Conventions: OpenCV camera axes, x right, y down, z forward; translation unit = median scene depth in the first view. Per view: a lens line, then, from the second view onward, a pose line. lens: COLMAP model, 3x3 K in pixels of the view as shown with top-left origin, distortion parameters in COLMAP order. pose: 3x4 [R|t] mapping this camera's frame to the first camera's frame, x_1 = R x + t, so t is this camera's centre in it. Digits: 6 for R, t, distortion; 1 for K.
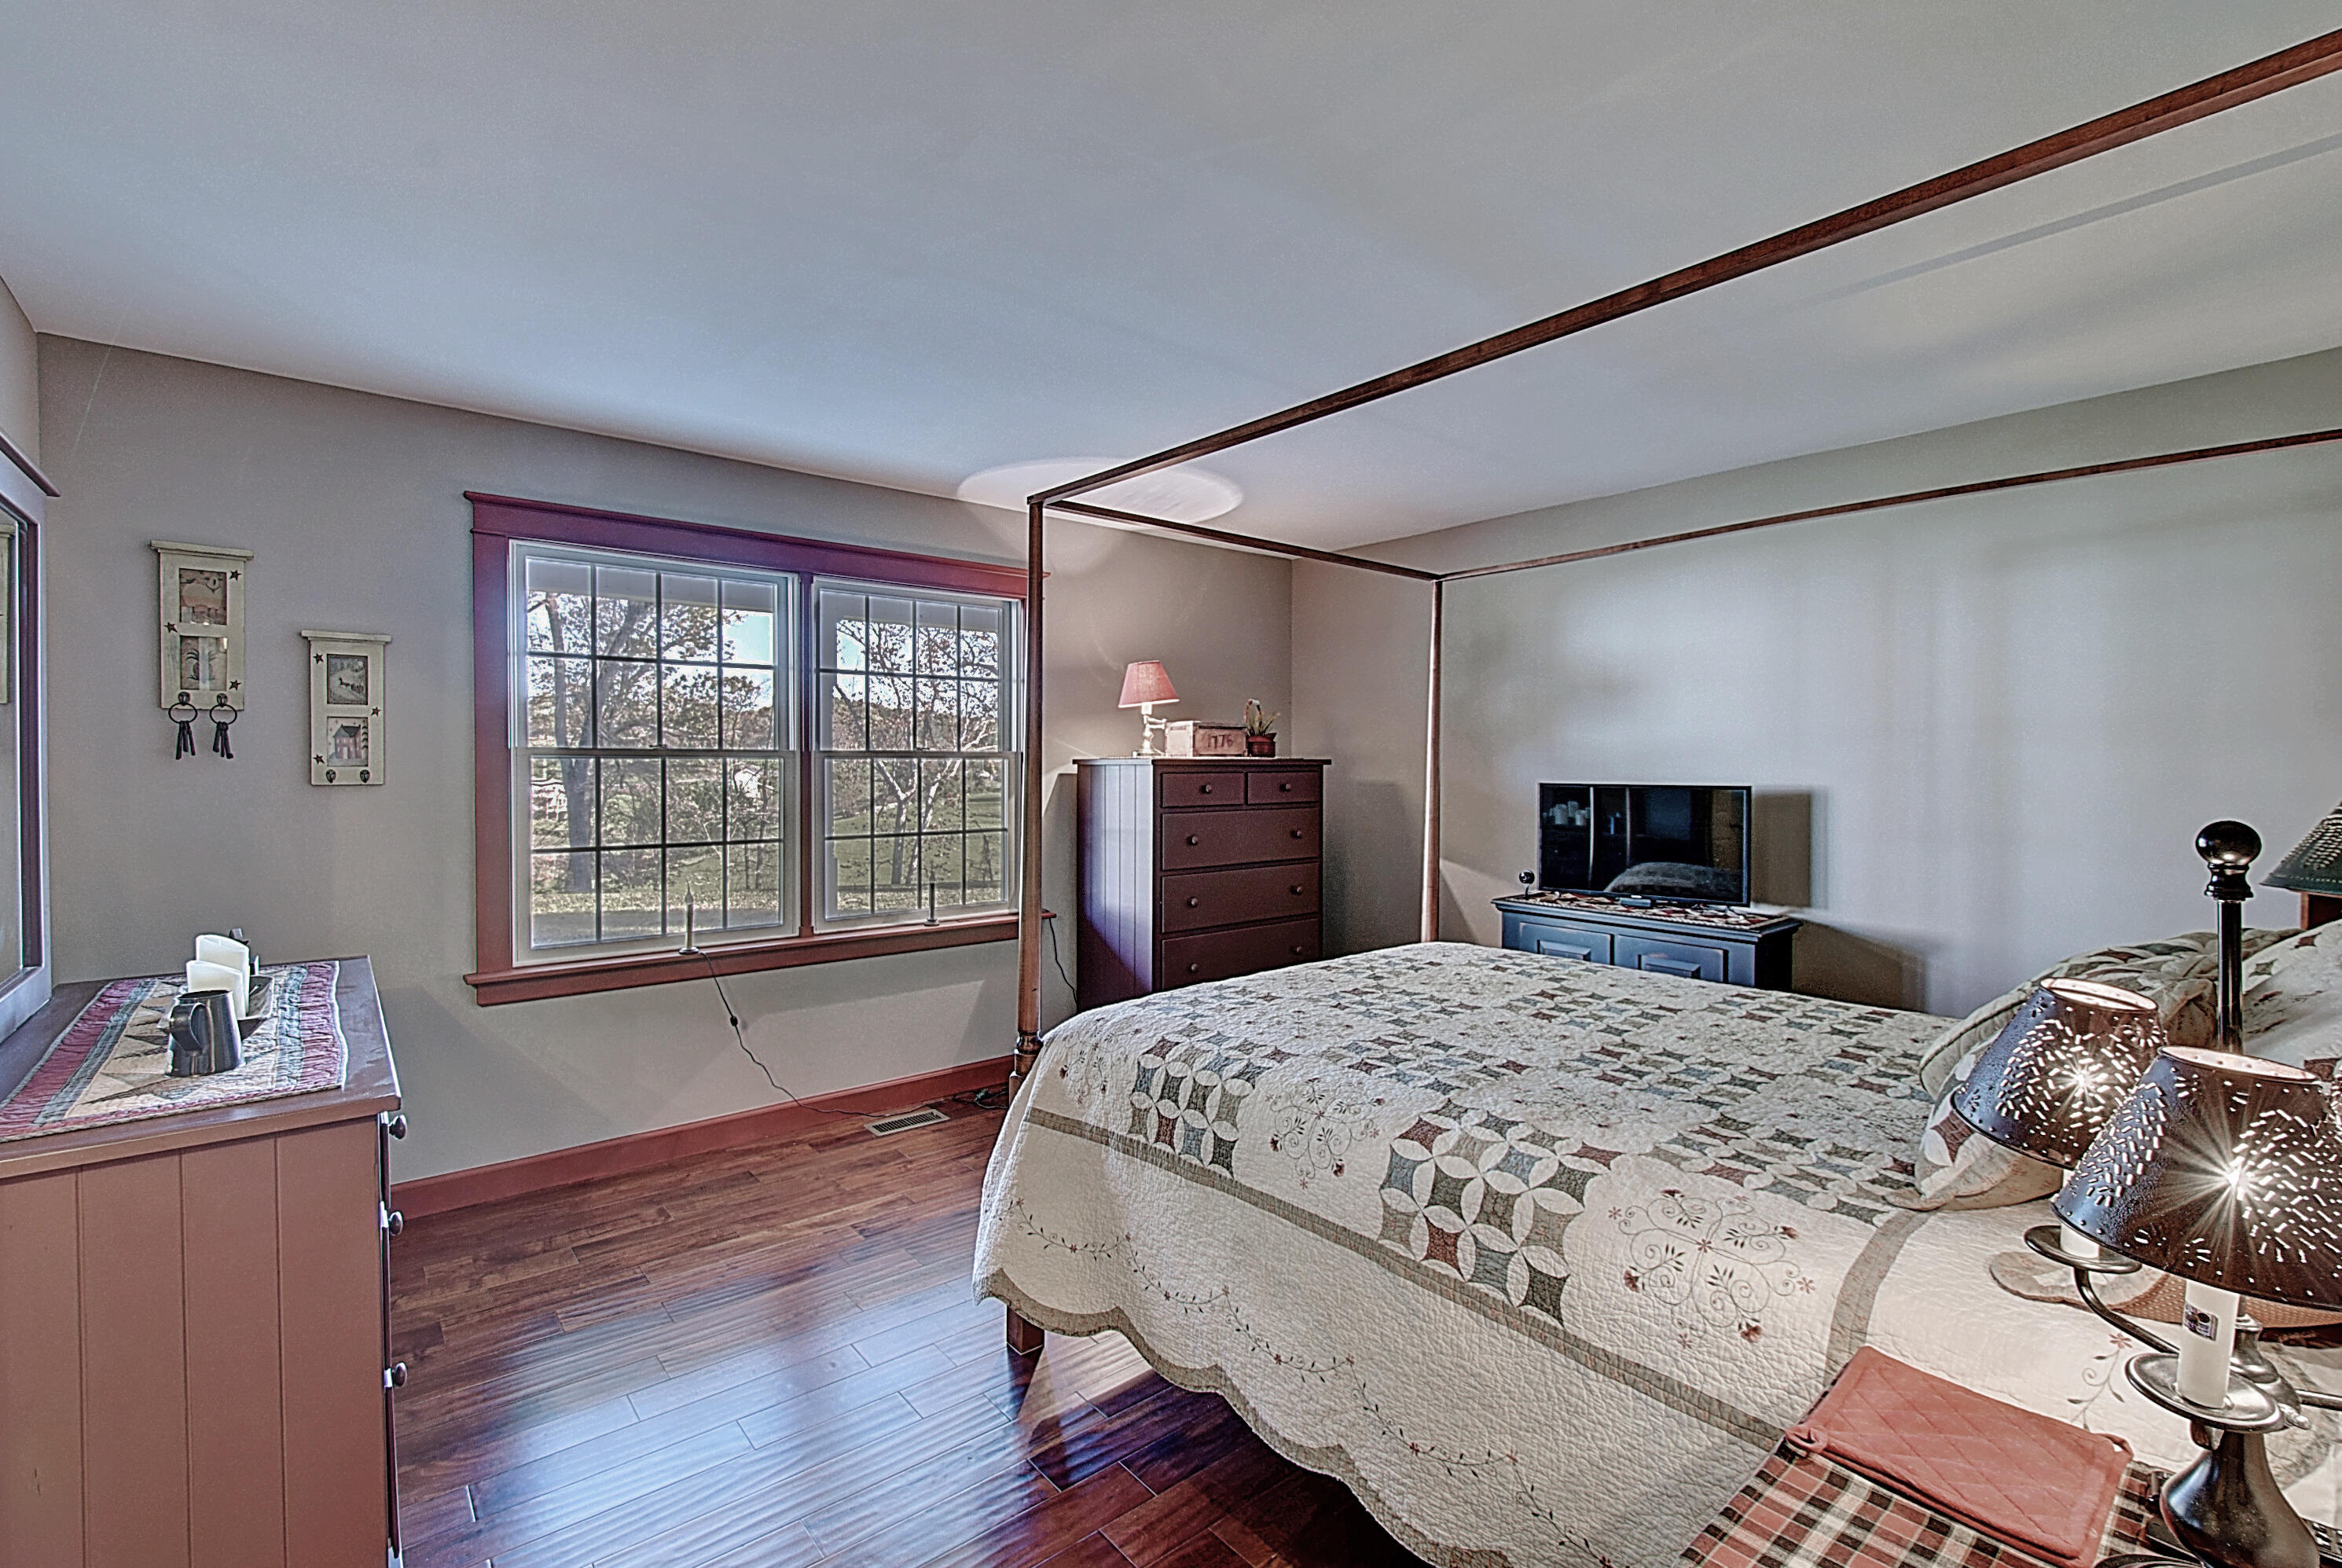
lens RADIAL K [[1023.7, 0, 1175.1], [0, 1023.7, 772.0], [0, 0, 1]] dist [-0.002947, -0.000858]
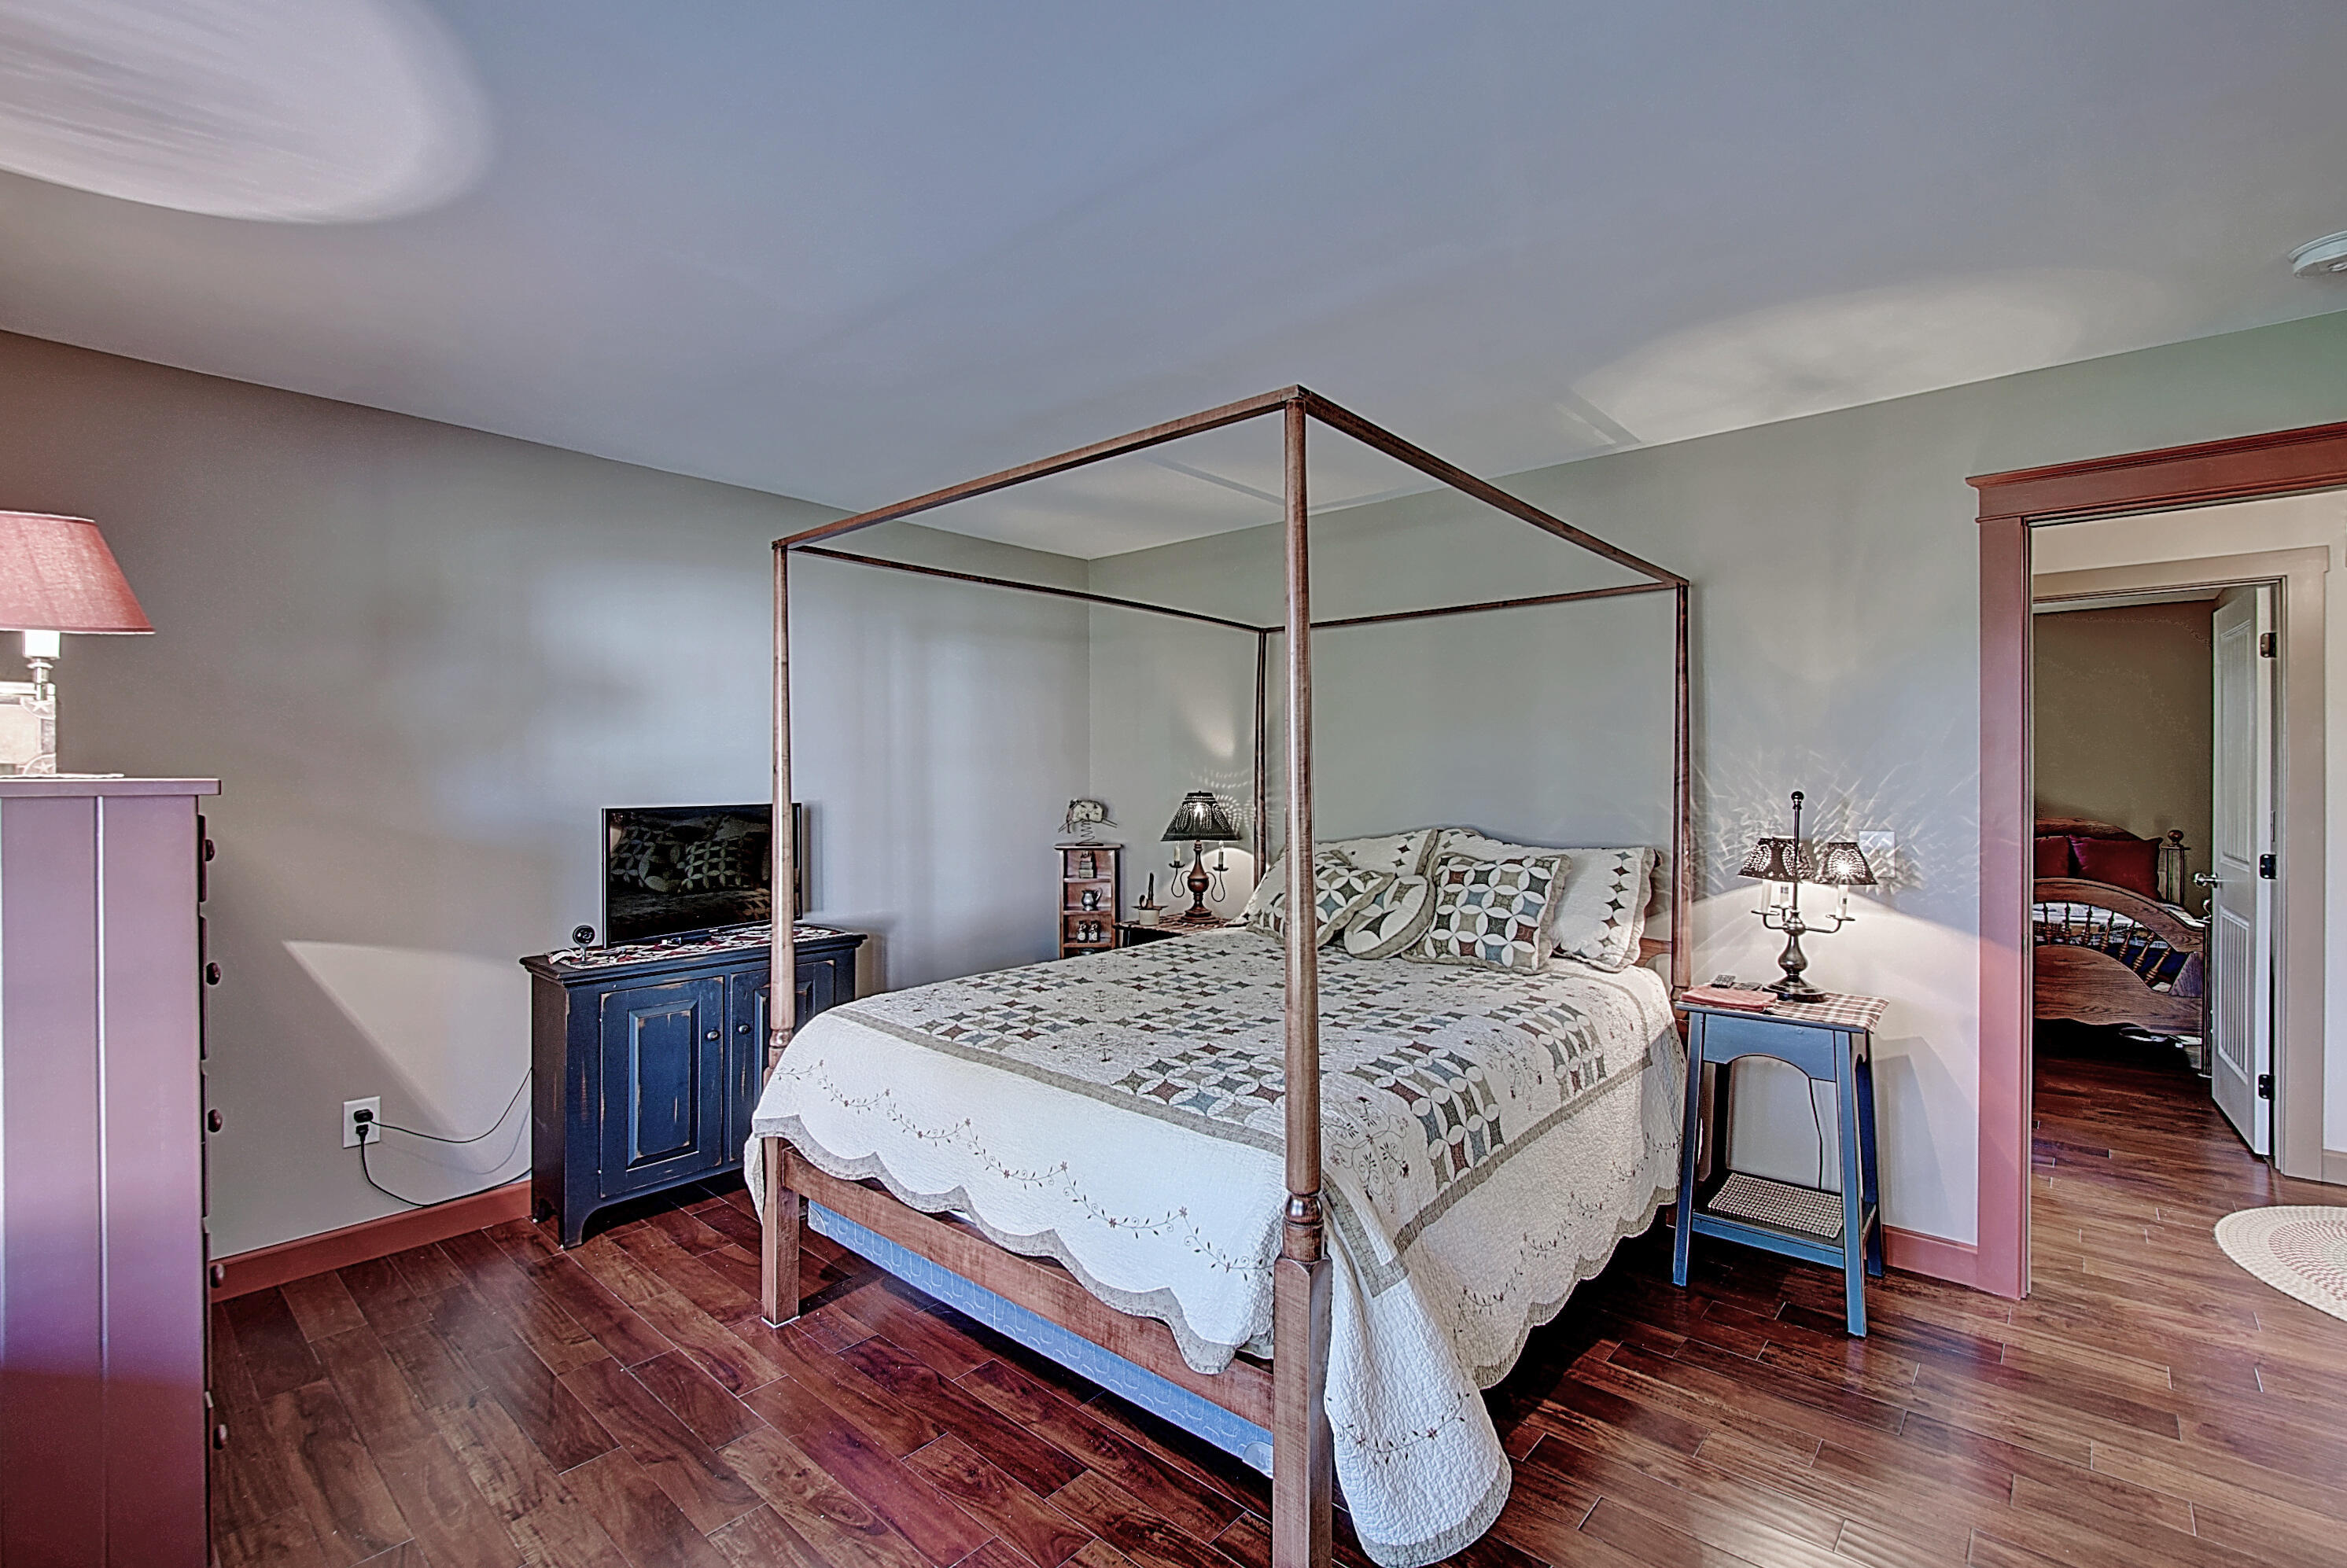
lens RADIAL K [[1025.7, 0, 1165.8], [0, 1025.7, 774.6], [0, 0, 1]] dist [-0.002947, -0.000858]
pose [[-0.140896, -0.003581, 0.990018, -1.015040], [0.010929, 0.999927, 0.005172, -0.030874], [-0.989964, 0.011548, -0.140847, 1.506689]]
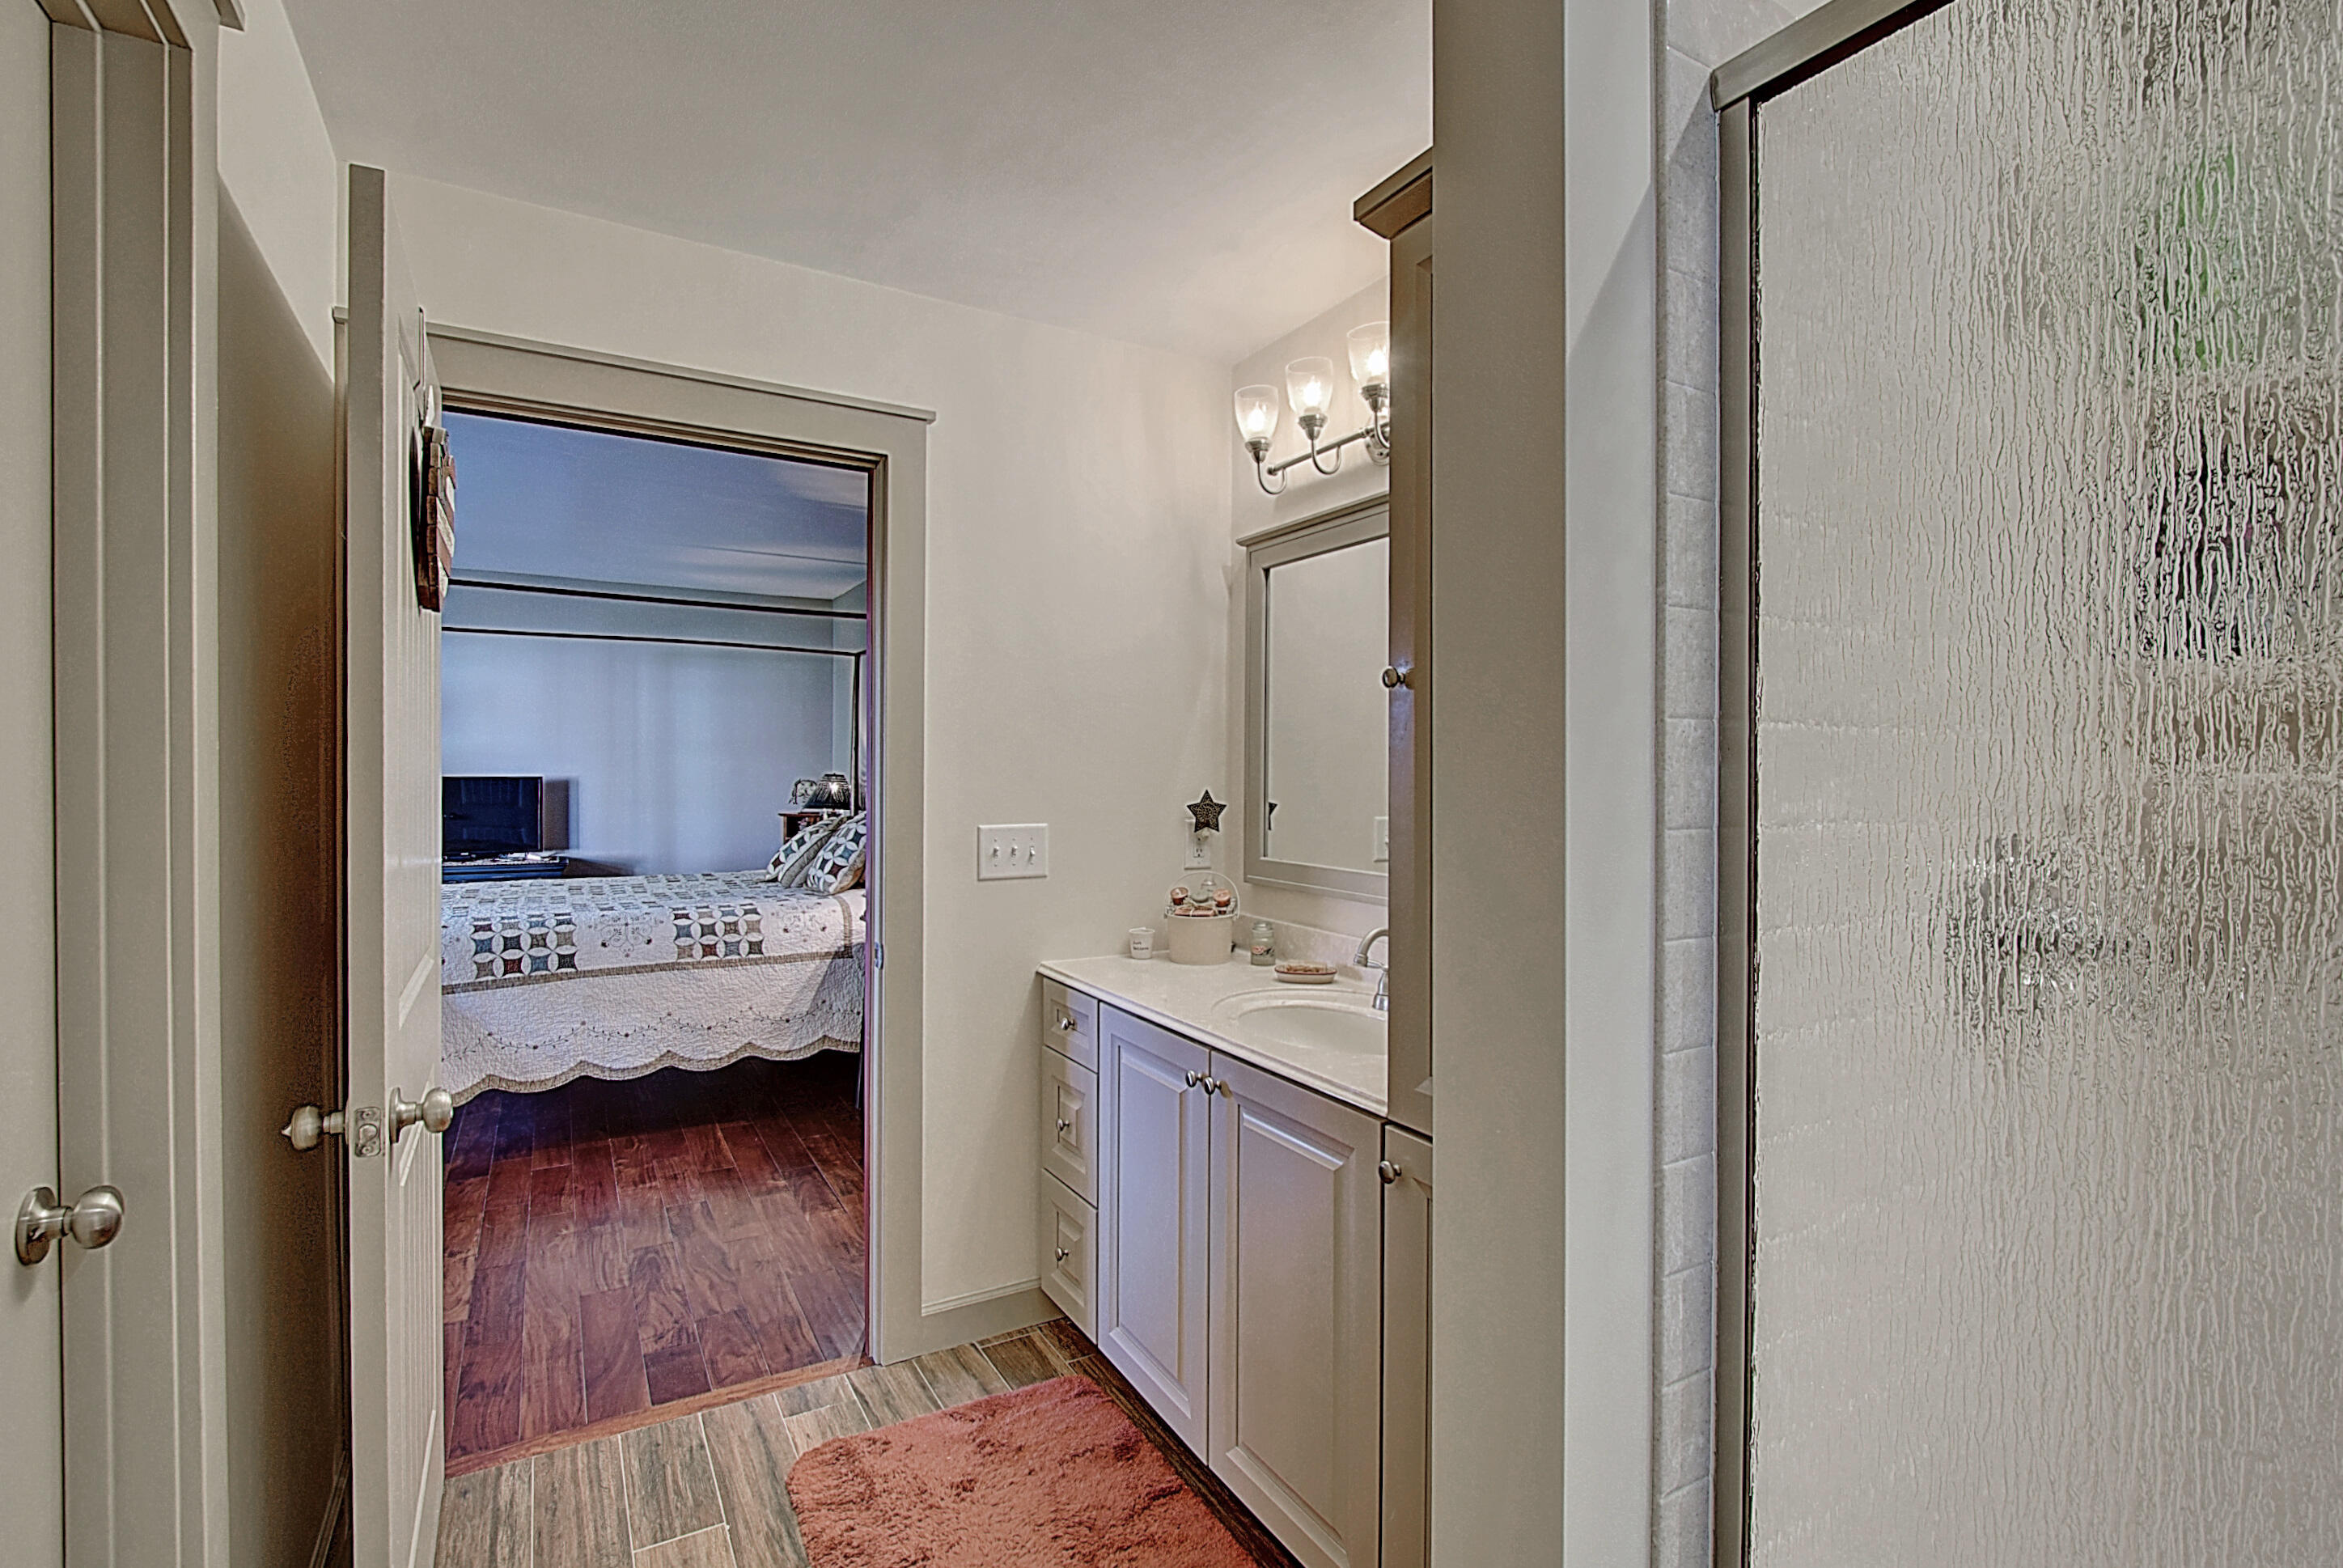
lens RADIAL K [[1024.1, 0, 1171.8], [0, 1024.1, 776.8], [0, 0, 1]] dist [-0.002947, -0.000858]
pose [[0.150837, -0.007919, 0.988527, -1.699865], [0.002527, 0.999968, 0.007625, 0.009864], [-0.988555, 0.001348, 0.150852, -0.432348]]
